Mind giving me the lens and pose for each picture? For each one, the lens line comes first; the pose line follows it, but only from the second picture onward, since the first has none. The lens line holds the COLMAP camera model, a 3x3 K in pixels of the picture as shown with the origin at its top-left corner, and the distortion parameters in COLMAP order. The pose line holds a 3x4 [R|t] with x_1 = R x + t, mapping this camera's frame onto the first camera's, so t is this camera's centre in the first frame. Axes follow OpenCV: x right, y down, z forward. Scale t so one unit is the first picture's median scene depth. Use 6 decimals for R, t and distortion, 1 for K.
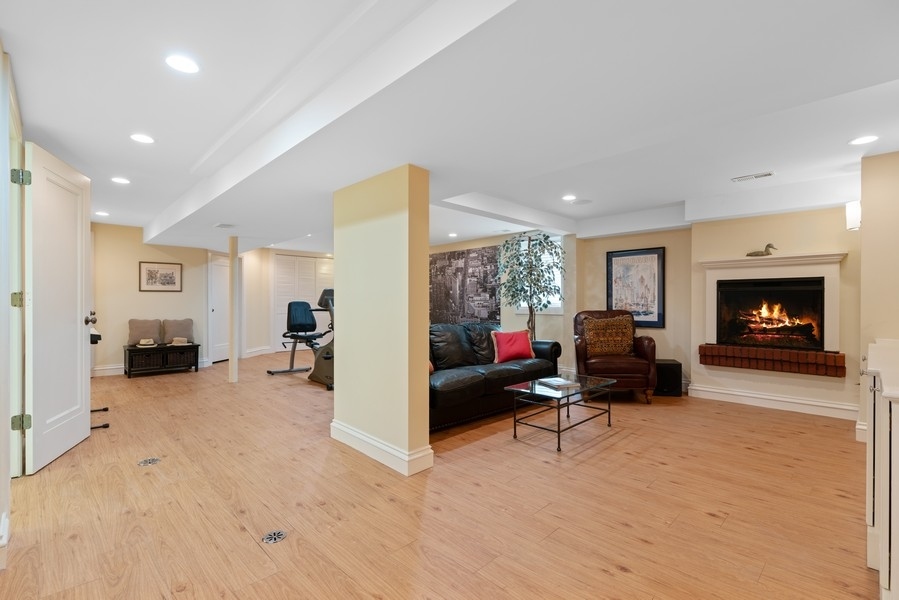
lens RADIAL K [[404.4, 0, 446.1], [0, 404.4, 296.1], [0, 0, 1]] dist [-0.002240, -0.000086]
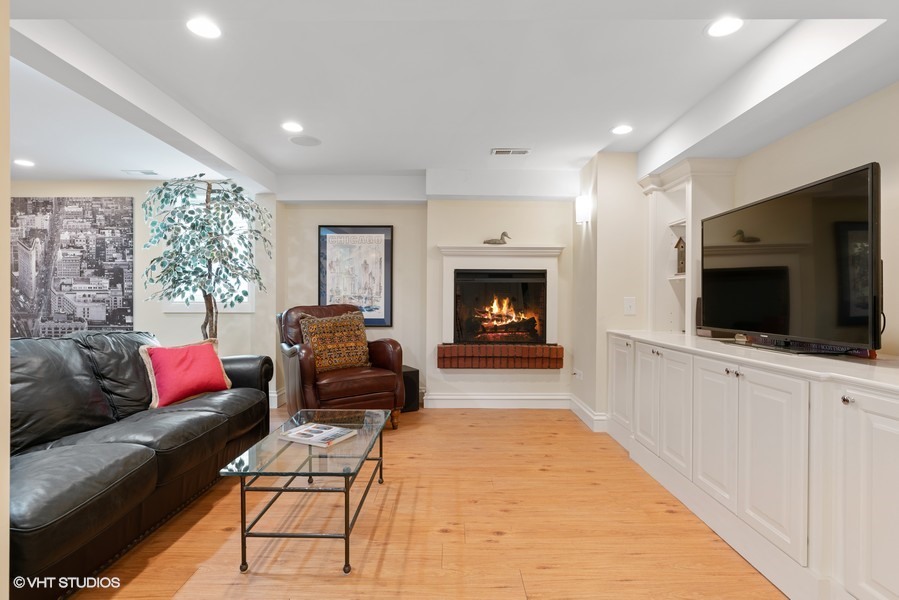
lens RADIAL K [[456.4, 0, 449.5], [0, 456.4, 300.0], [0, 0, 1]] dist [-0.004583, 0.000125]
pose [[0.697301, 0.001227, 0.716777, -0.032226], [-0.015504, 0.999790, 0.013371, 0.012599], [-0.716610, -0.020436, 0.697174, 0.306677]]
